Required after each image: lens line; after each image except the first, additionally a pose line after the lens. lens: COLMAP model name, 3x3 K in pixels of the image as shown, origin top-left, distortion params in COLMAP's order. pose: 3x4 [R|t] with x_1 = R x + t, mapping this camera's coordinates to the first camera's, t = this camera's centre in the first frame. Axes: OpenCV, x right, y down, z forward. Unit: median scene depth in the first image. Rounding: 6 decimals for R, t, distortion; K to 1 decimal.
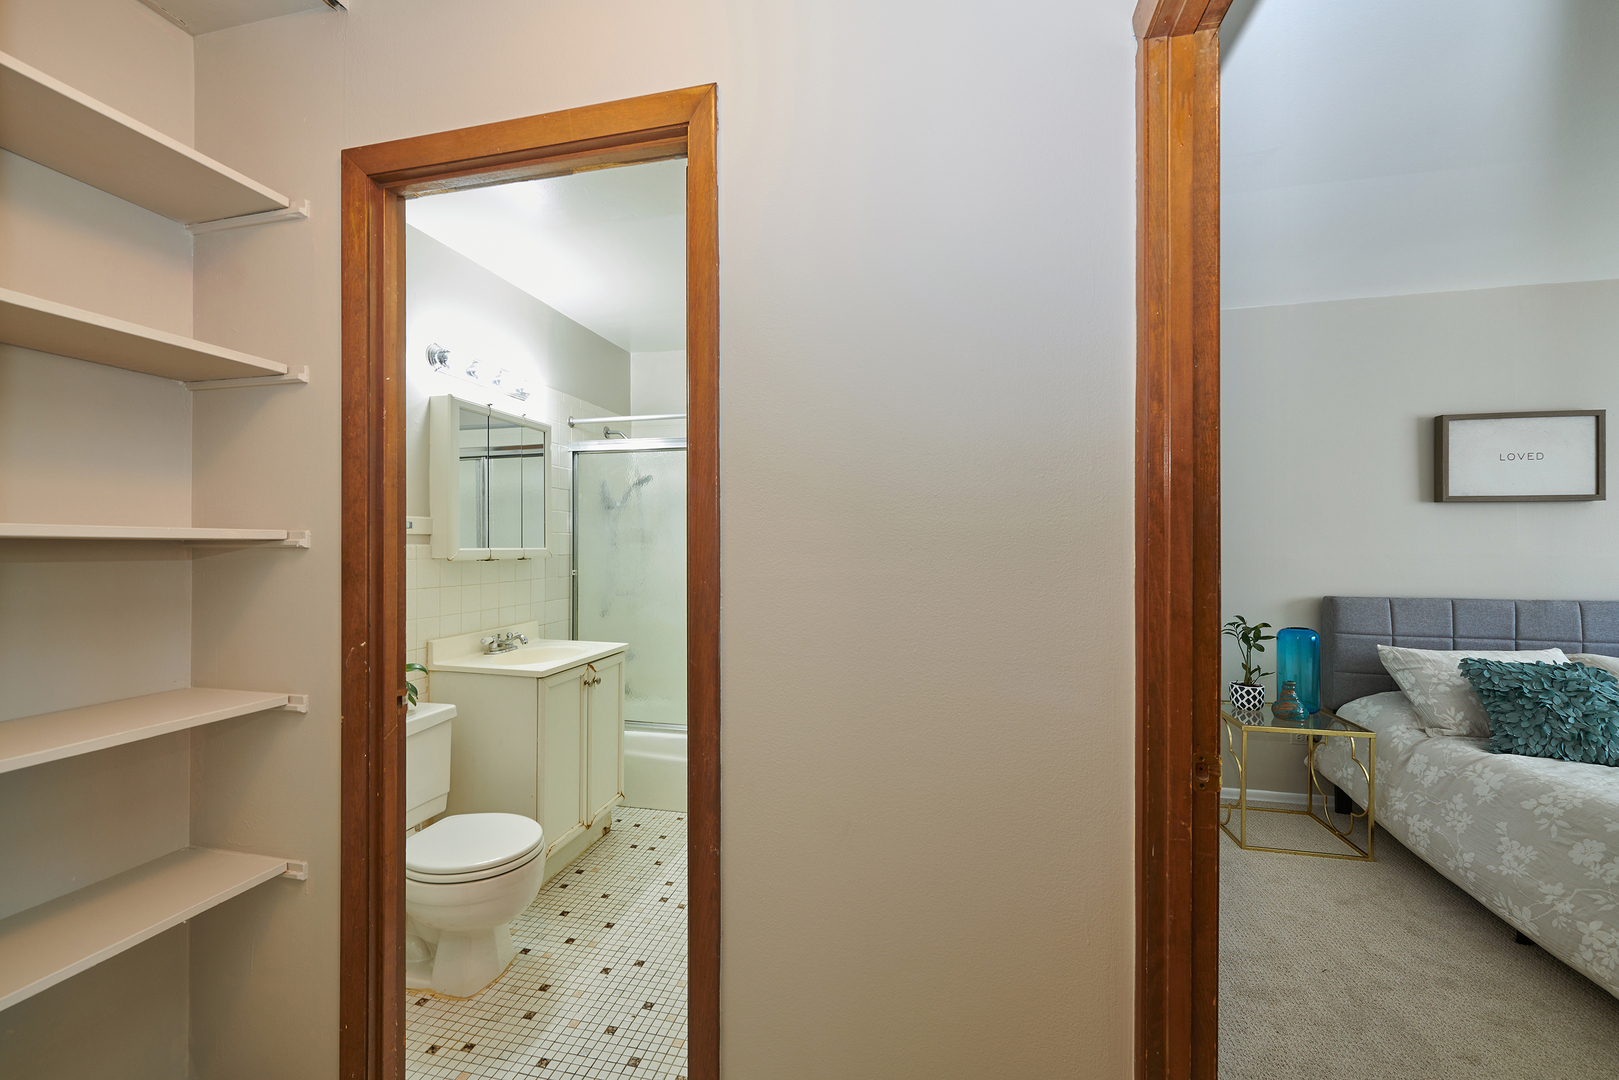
lens RADIAL K [[648.8, 0, 796.4], [0, 648.8, 543.6], [0, 0, 1]] dist [0.001038, -0.000296]
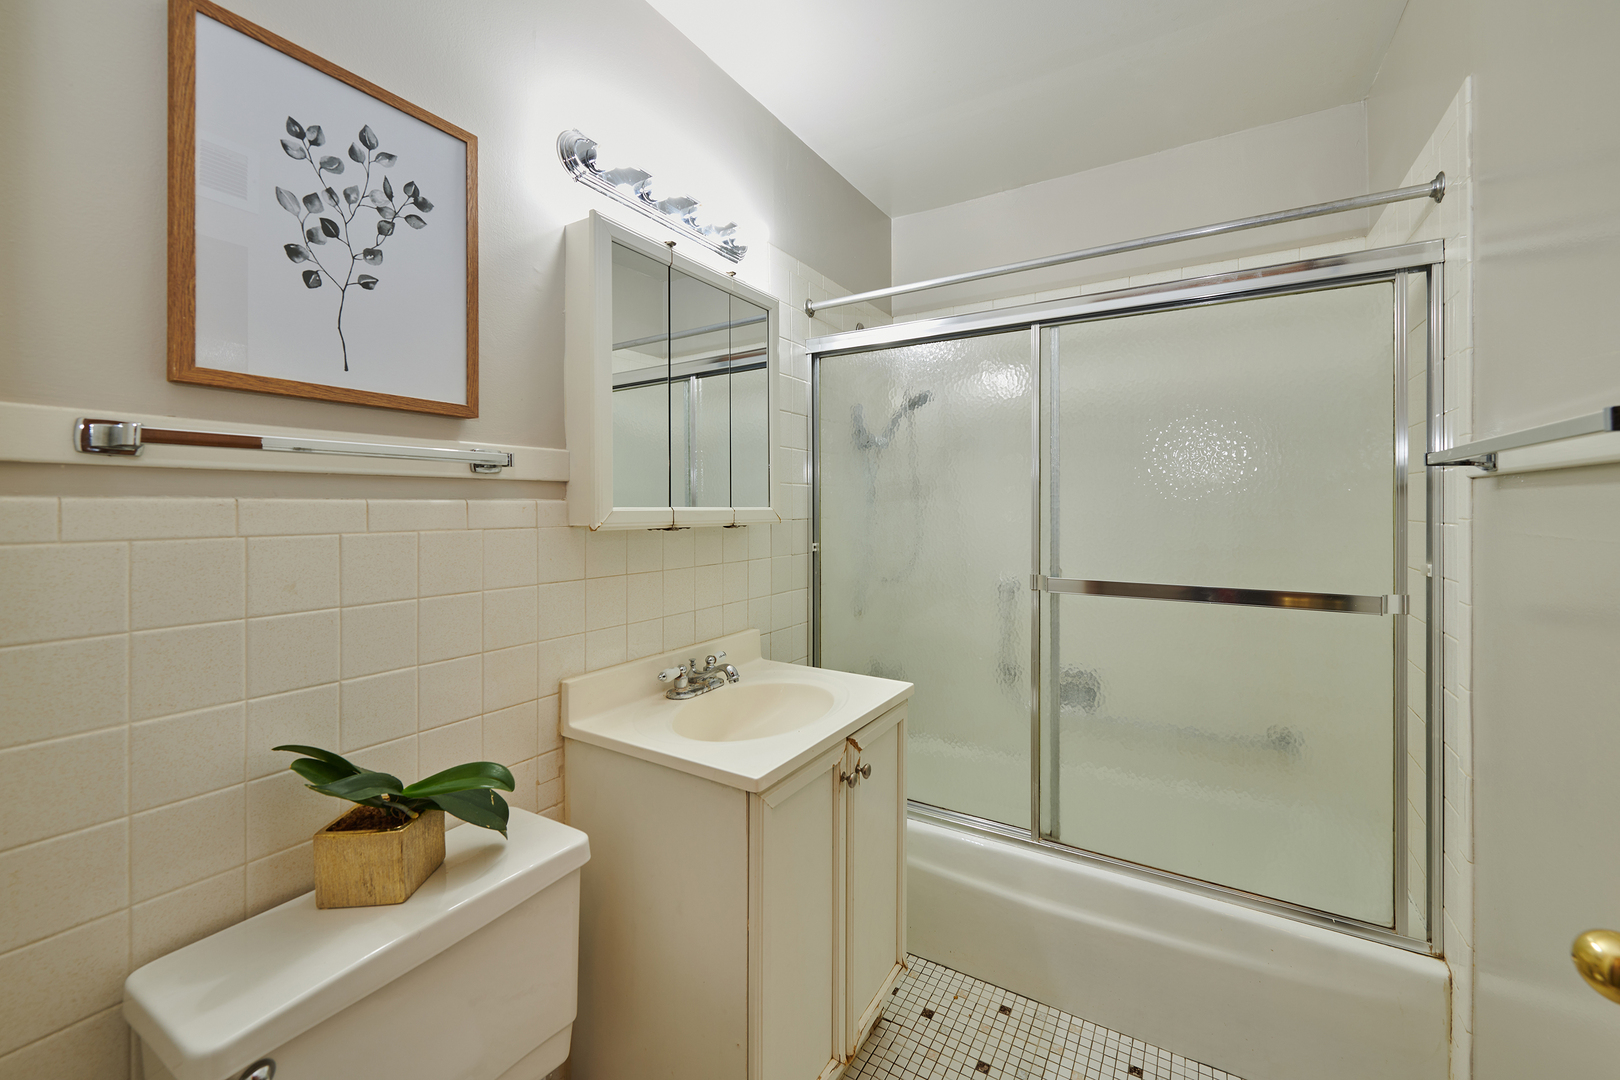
lens RADIAL K [[641.5, 0, 811.2], [0, 641.5, 507.8], [0, 0, 1]] dist [0.000039, -0.000009]
pose [[0.948123, -0.003941, -0.317879, -0.171925], [0.004400, 0.999990, 0.000729, 0.006747], [0.317873, -0.002090, 0.948131, 0.475074]]
